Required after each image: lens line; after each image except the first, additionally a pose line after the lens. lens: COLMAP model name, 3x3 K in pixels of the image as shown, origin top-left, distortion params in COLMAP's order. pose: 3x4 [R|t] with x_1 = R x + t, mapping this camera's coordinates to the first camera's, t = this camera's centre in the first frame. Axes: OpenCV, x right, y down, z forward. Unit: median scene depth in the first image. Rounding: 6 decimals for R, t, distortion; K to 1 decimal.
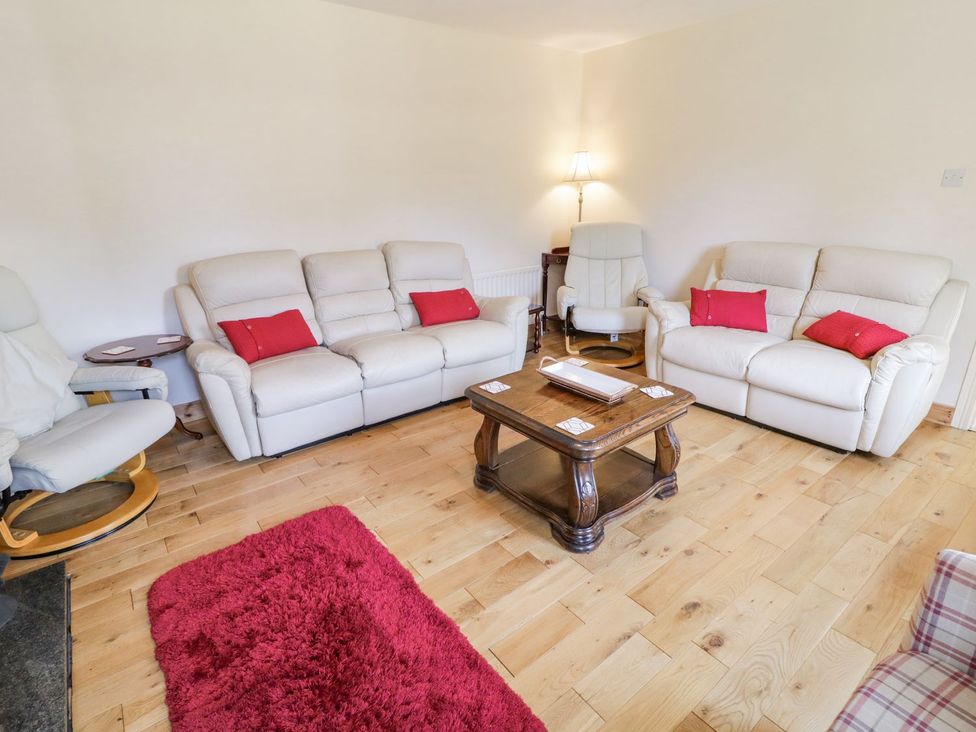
lens RADIAL K [[515.3, 0, 489.0], [0, 515.3, 367.0], [0, 0, 1]] dist [0.000605, 0.000558]
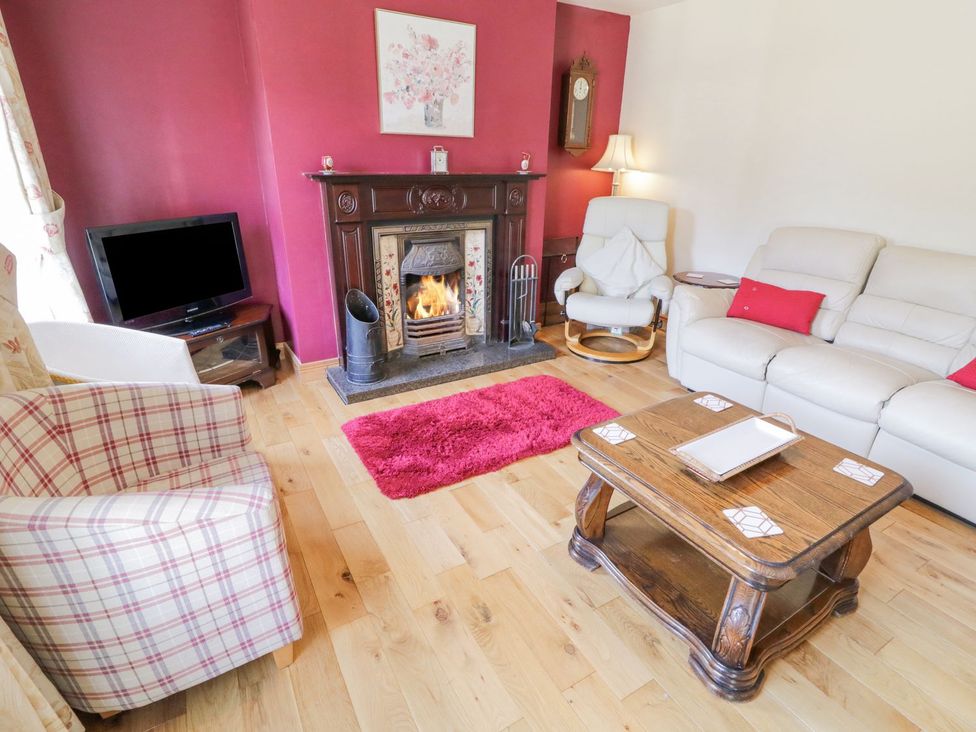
lens RADIAL K [[515.3, 0, 489.4], [0, 515.3, 366.4], [0, 0, 1]] dist [0.000605, 0.000558]
pose [[-0.135700, 0.397402, -0.907556, 0.935085], [-0.356717, 0.834997, 0.418967, -0.273146], [0.924304, 0.380595, 0.028451, 0.704291]]
